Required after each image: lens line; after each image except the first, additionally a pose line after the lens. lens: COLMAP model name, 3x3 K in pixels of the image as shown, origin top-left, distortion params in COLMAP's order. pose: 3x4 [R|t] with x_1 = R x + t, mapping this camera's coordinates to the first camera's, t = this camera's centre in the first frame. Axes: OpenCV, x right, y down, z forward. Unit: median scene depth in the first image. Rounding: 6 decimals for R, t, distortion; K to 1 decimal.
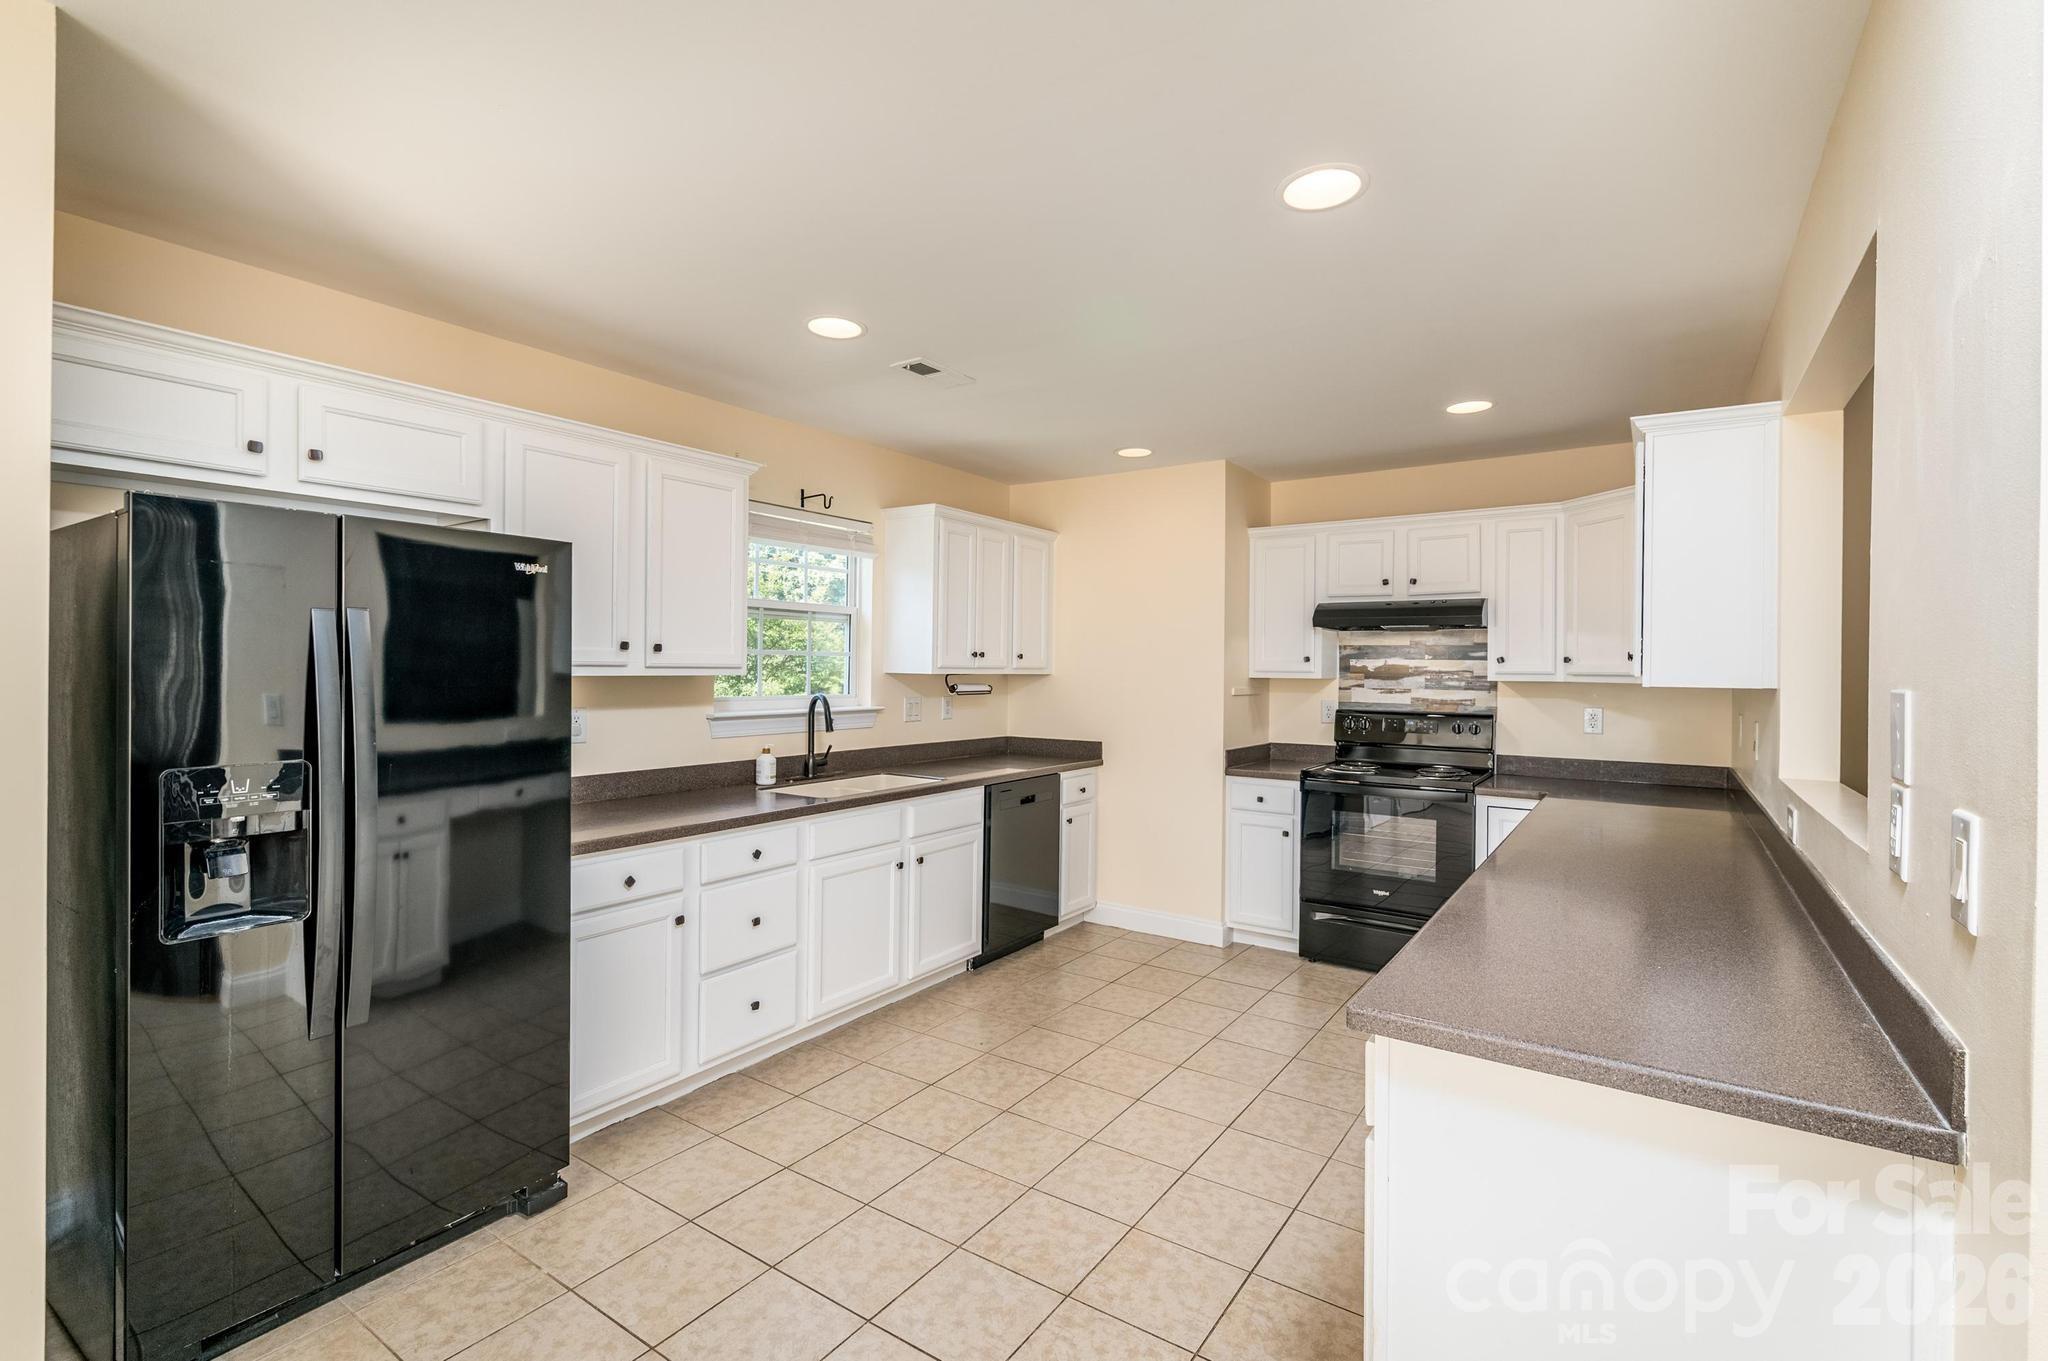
lens RADIAL K [[926.3, 0, 1037.7], [0, 926.3, 660.2], [0, 0, 1]] dist [0.003102, -0.001915]
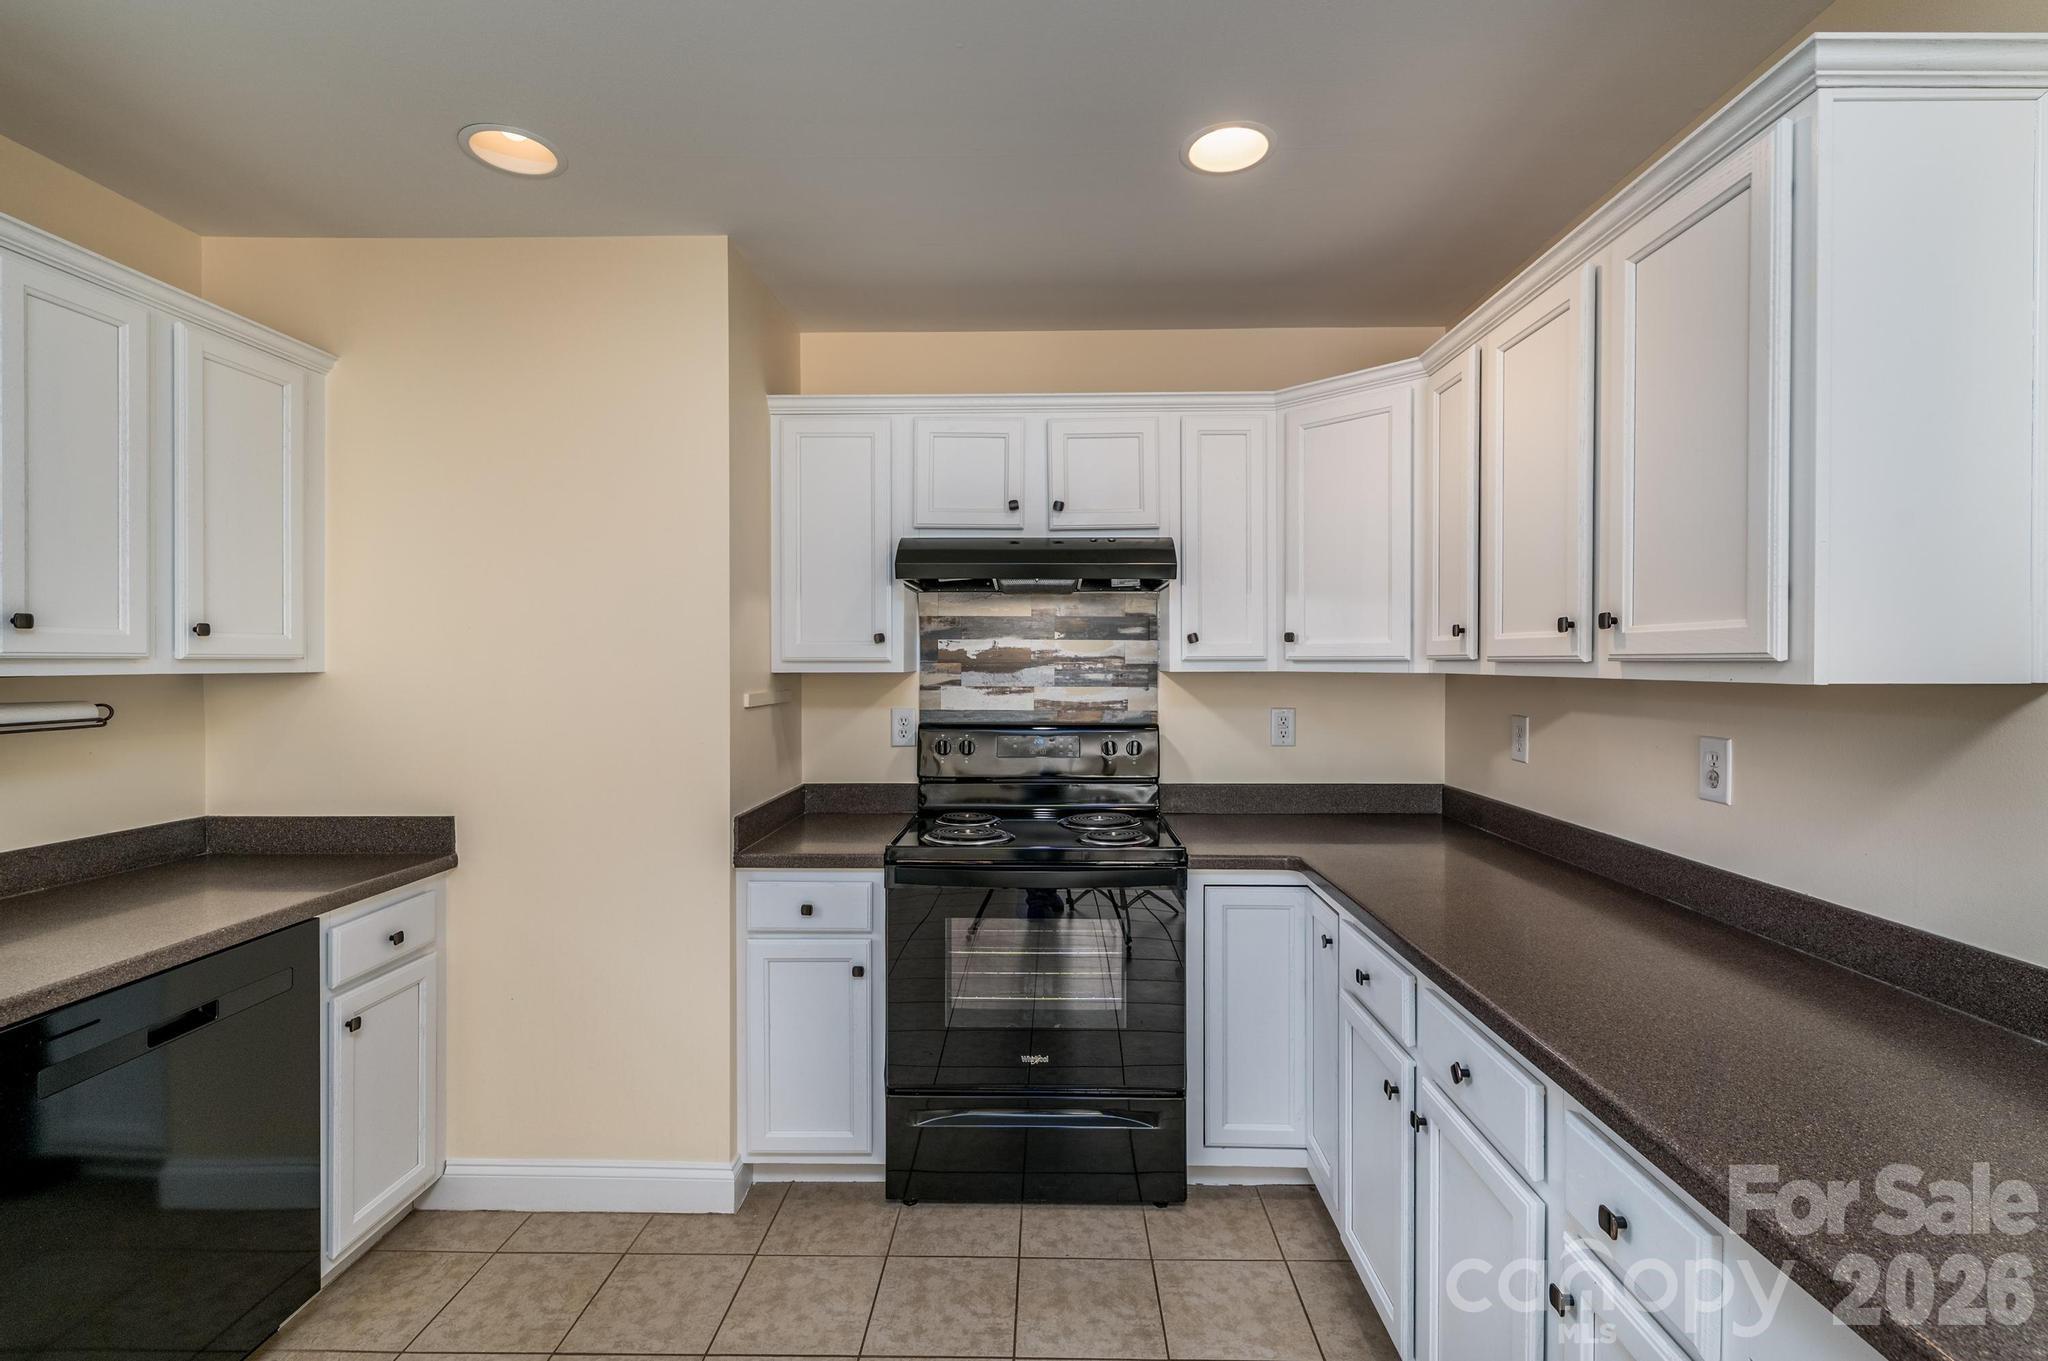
lens RADIAL K [[926.3, 0, 1036.0], [0, 926.3, 666.2], [0, 0, 1]] dist [0.003102, -0.001915]
pose [[0.833392, -0.013160, 0.552526, 0.065431], [0.003593, 0.999824, 0.018393, 0.006419], [-0.552671, -0.013344, 0.833293, 0.518940]]
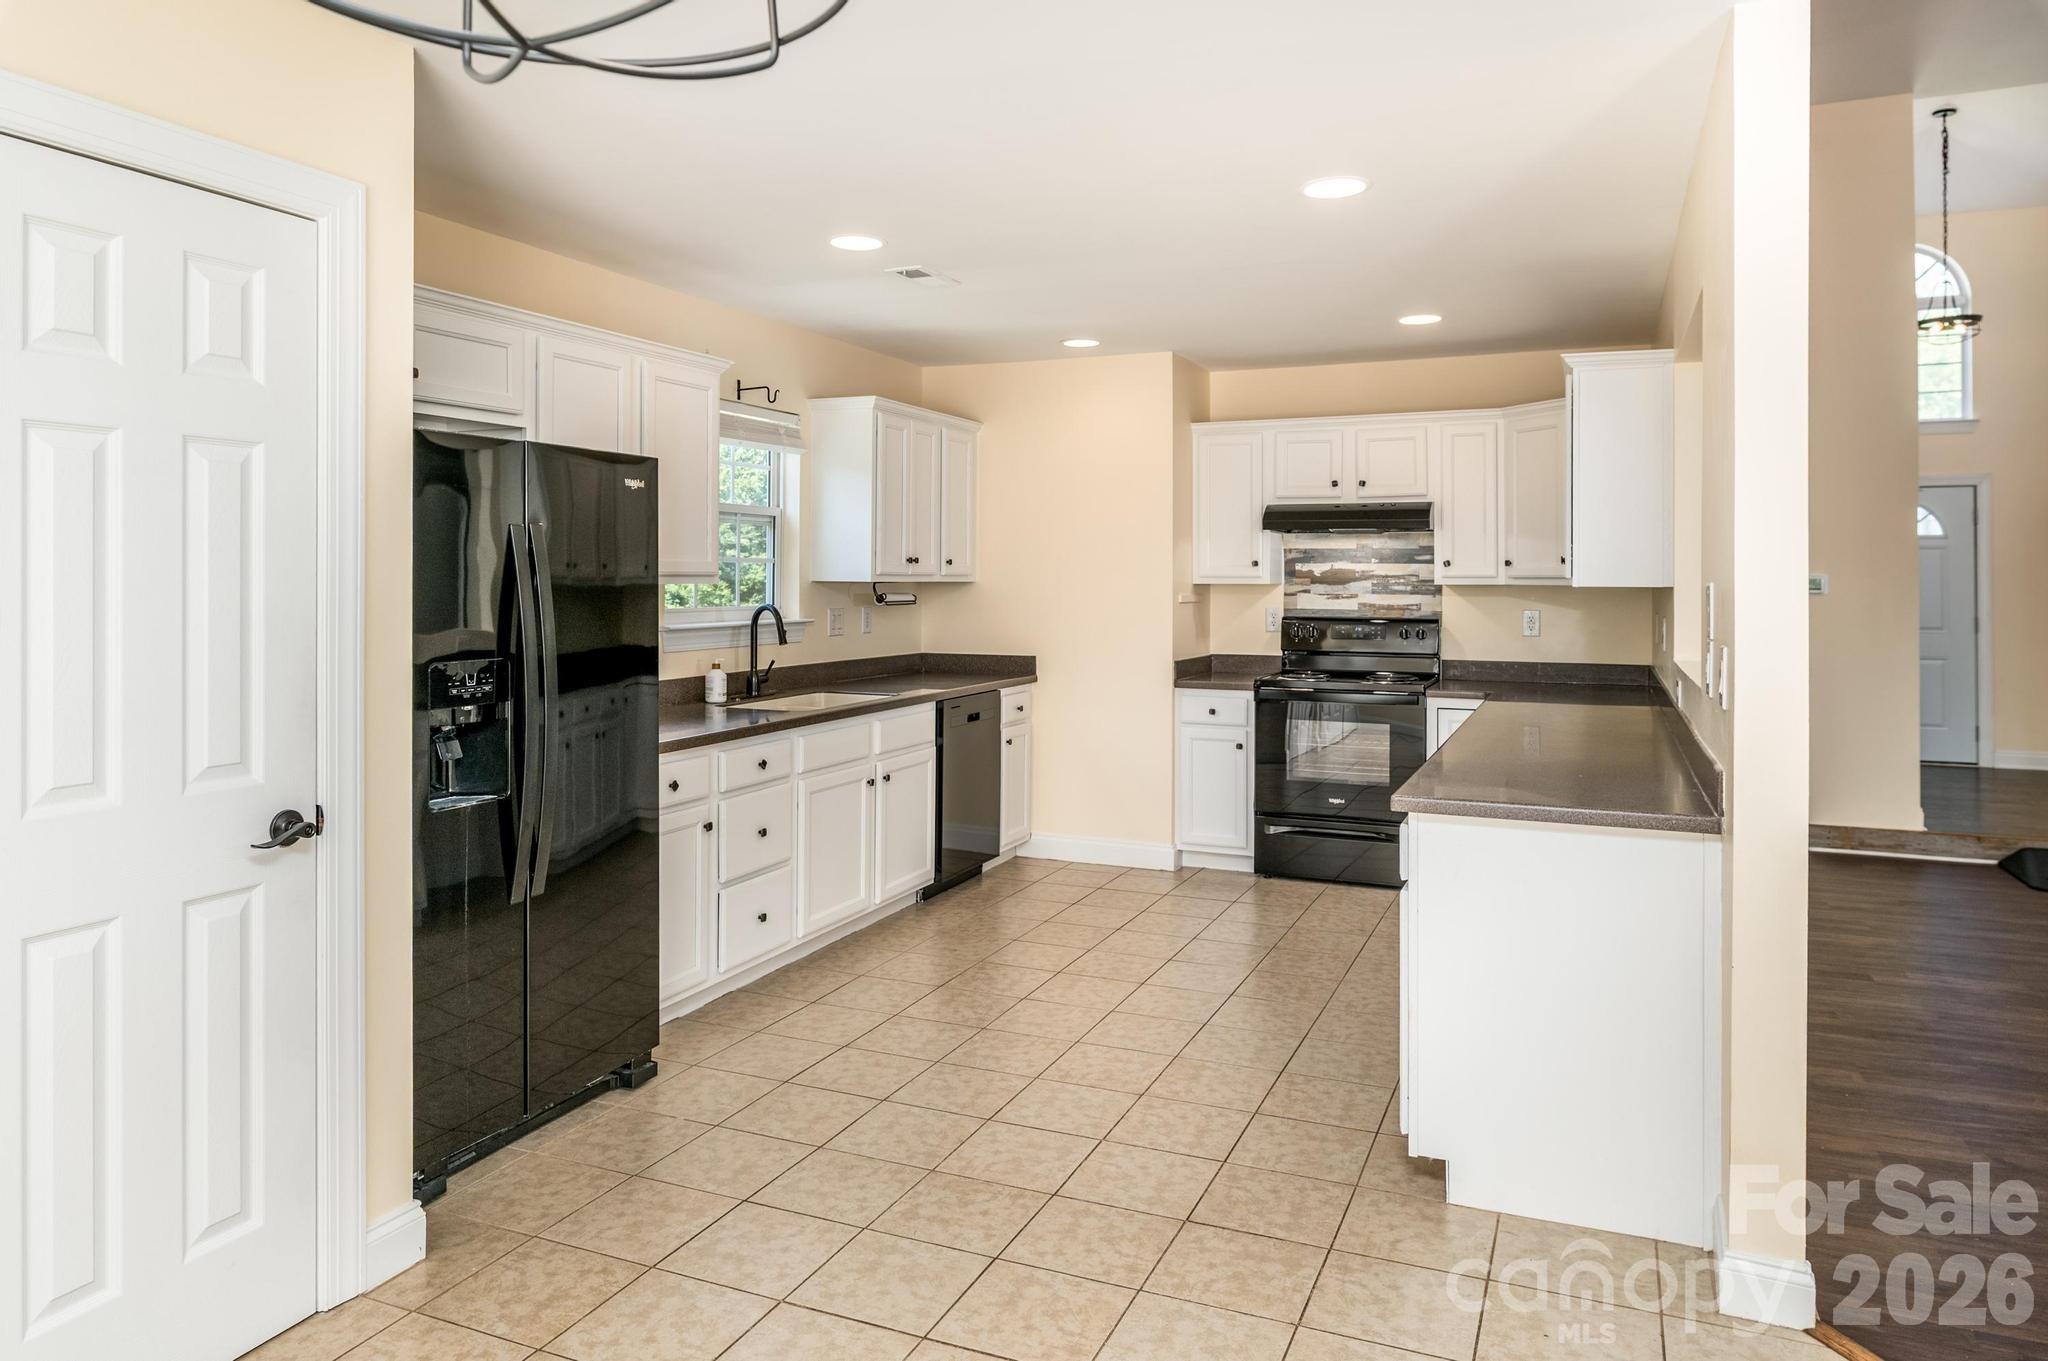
lens RADIAL K [[1329.7, 0, 1044.6], [0, 1329.7, 556.5], [0, 0, 1]] dist [0.003400, 0.005607]
pose [[0.981142, -0.003973, 0.193245, -0.196684], [0.005195, 0.999970, -0.005816, -0.001631], [-0.193216, 0.006710, 0.981133, -0.314104]]
